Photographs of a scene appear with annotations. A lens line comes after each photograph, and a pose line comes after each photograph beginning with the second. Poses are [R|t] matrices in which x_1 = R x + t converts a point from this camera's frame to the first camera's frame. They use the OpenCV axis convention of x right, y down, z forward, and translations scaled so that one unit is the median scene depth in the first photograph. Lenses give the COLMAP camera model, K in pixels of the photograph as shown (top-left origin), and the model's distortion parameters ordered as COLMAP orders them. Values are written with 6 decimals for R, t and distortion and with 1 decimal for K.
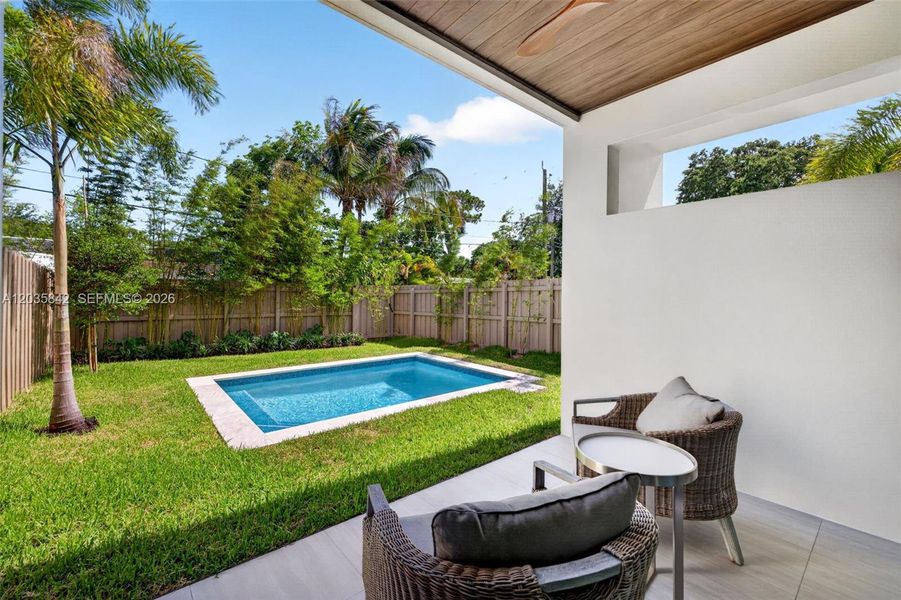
lens RADIAL K [[376.5, 0, 449.2], [0, 376.5, 293.8], [0, 0, 1]] dist [0.002324, -0.000853]
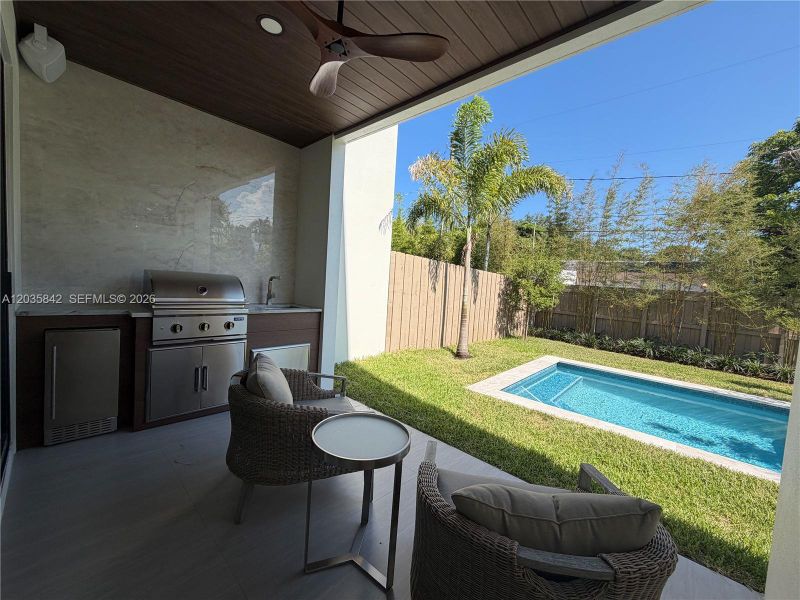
lens RADIAL K [[316.4, 0, 400.0], [0, 316.4, 300.4], [0, 0, 1]] dist [-0.001613, -0.000245]
pose [[0.119775, 0.056392, -0.991198, 0.222375], [-0.061722, 0.996877, 0.049256, -0.002937], [0.990881, 0.055279, 0.122882, 0.157559]]
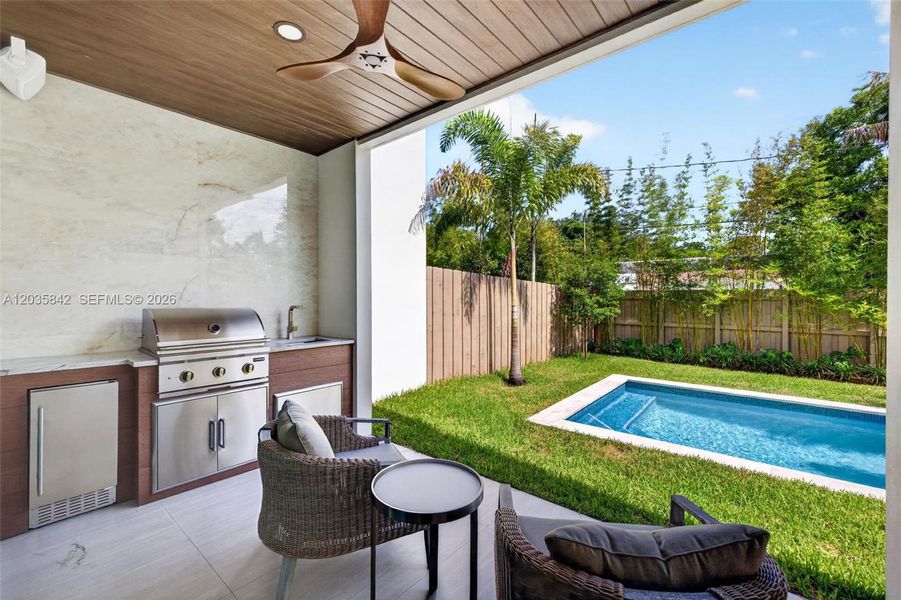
lens RADIAL K [[376.5, 0, 448.7], [0, 376.5, 300.7], [0, 0, 1]] dist [0.002324, -0.000853]
pose [[0.165126, -0.004055, -0.986264, 0.231428], [0.003523, 0.999988, -0.003522, -0.006474], [0.986266, -0.002893, 0.165139, 0.145332]]
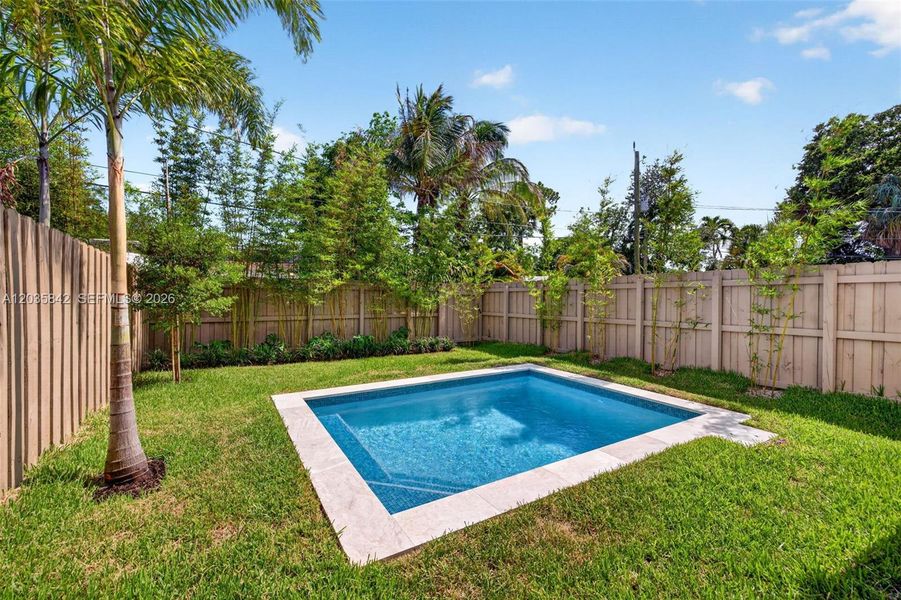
lens RADIAL K [[376.5, 0, 450.6], [0, 376.5, 295.9], [0, 0, 1]] dist [0.002324, -0.000853]
pose [[0.987588, -0.002212, -0.157048, -0.100433], [0.003576, 0.999958, 0.008406, 0.000389], [0.157023, -0.008863, 0.987555, 0.137416]]
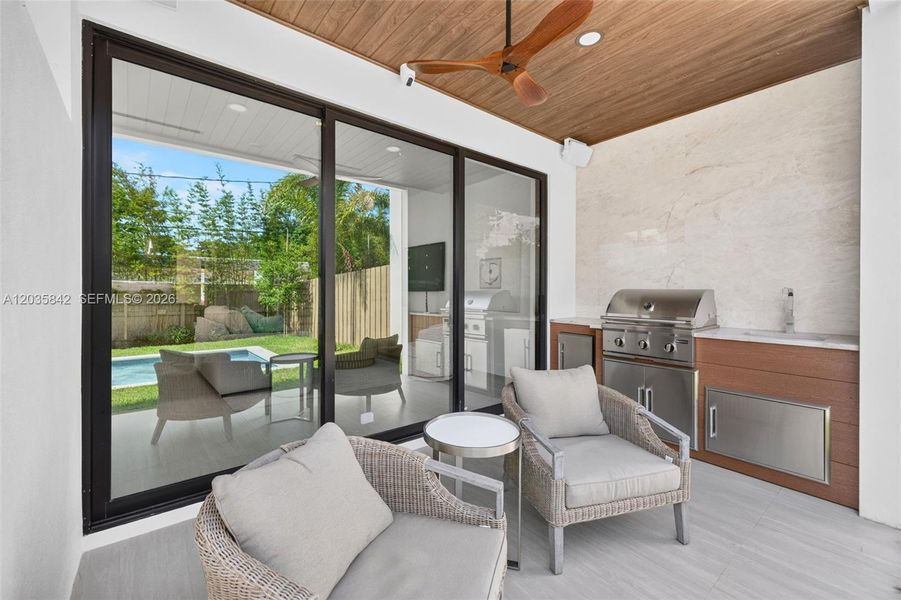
lens RADIAL K [[376.5, 0, 449.6], [0, 376.5, 293.7], [0, 0, 1]] dist [0.002324, -0.000853]
pose [[-0.999700, -0.006734, 0.023543, 0.086702], [-0.006588, 0.999959, 0.006264, 0.000476], [-0.023585, 0.006107, -0.999703, 0.338631]]
